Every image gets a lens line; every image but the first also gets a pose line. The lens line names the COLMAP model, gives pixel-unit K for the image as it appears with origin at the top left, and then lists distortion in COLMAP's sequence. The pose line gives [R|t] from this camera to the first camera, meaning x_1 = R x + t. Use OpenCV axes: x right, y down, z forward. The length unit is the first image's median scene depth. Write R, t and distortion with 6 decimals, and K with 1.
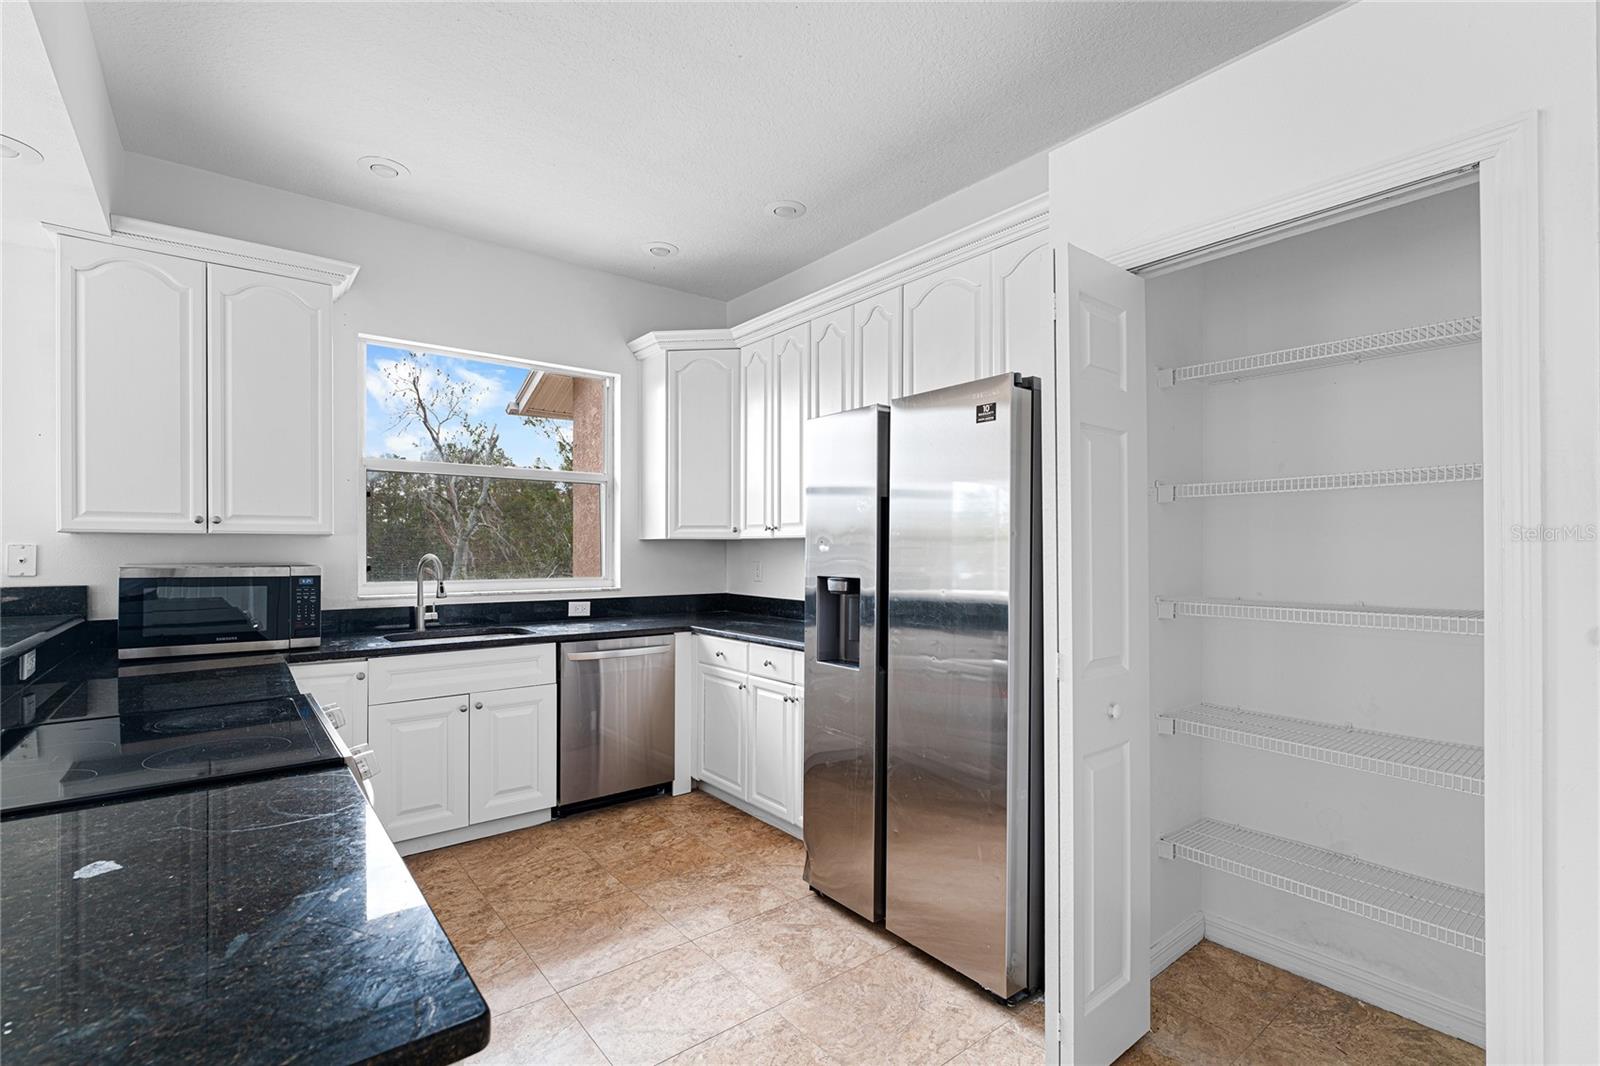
lens RADIAL K [[730.1, 0, 802.2], [0, 730.1, 540.2], [0, 0, 1]] dist [-0.001002, 0.000950]
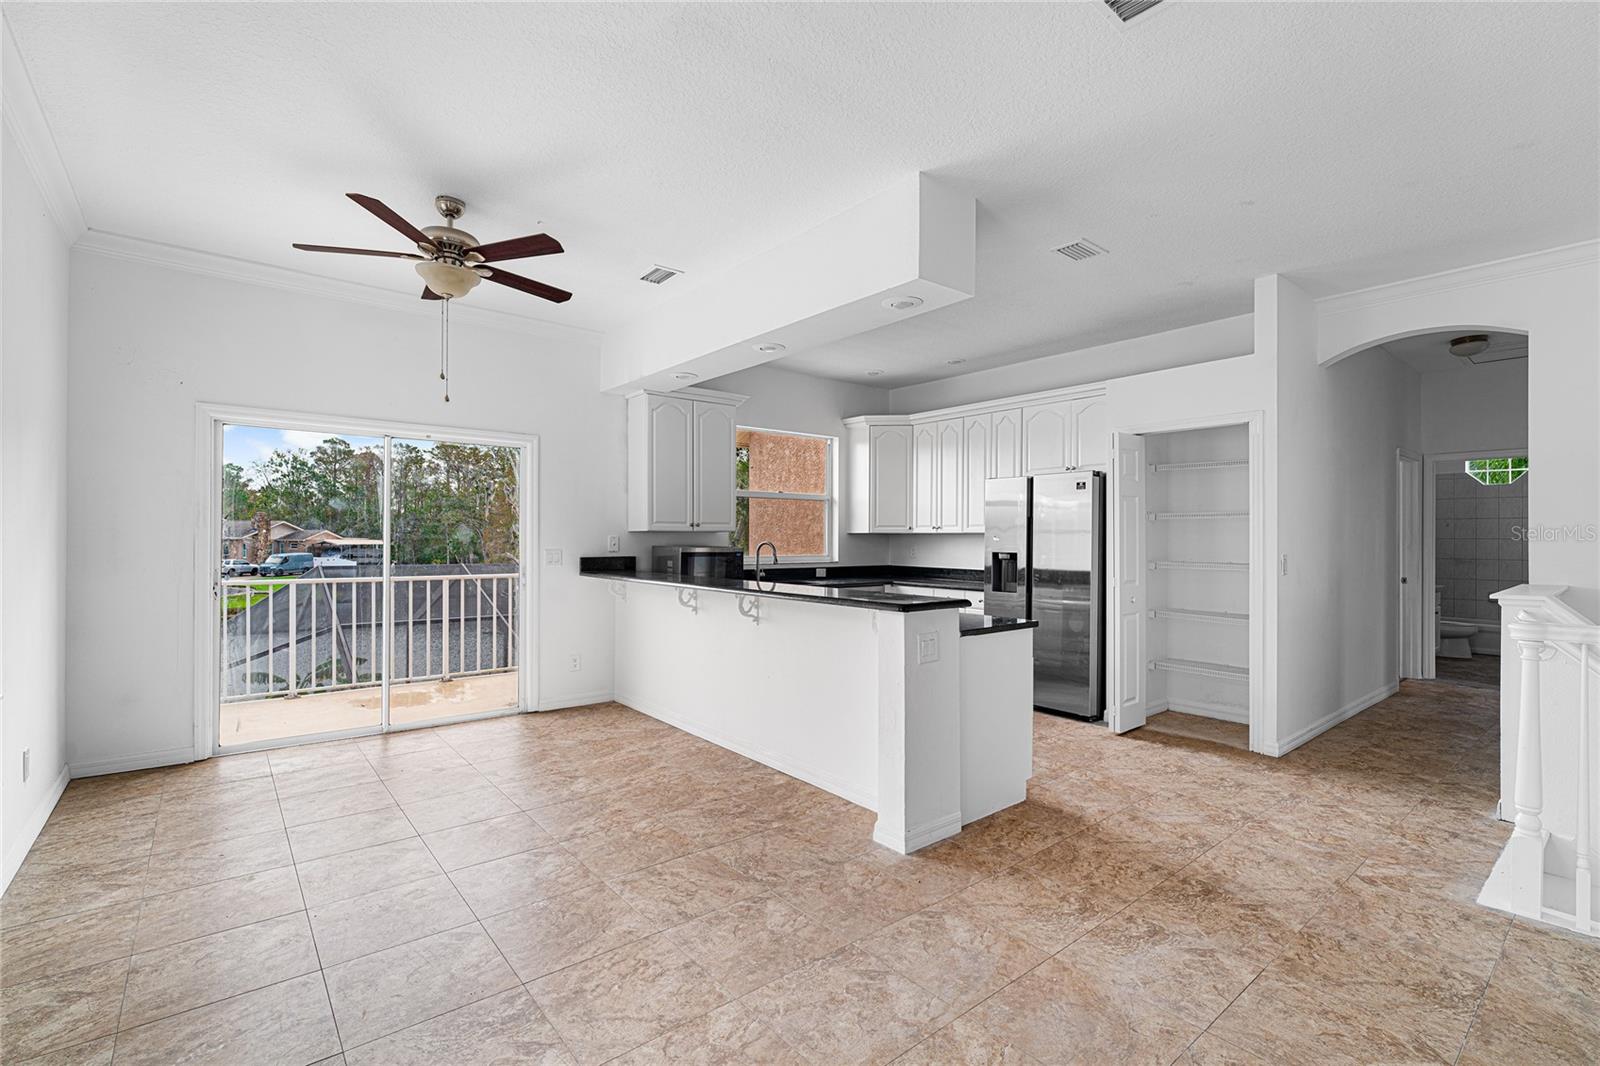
lens RADIAL K [[730.1, 0, 798.3], [0, 730.1, 534.6], [0, 0, 1]] dist [-0.001002, 0.000950]
pose [[0.999556, 0.002589, 0.029684, -0.450922], [-0.002929, 0.999931, 0.011416, -0.019180], [-0.029652, -0.011498, 0.999494, -0.834216]]
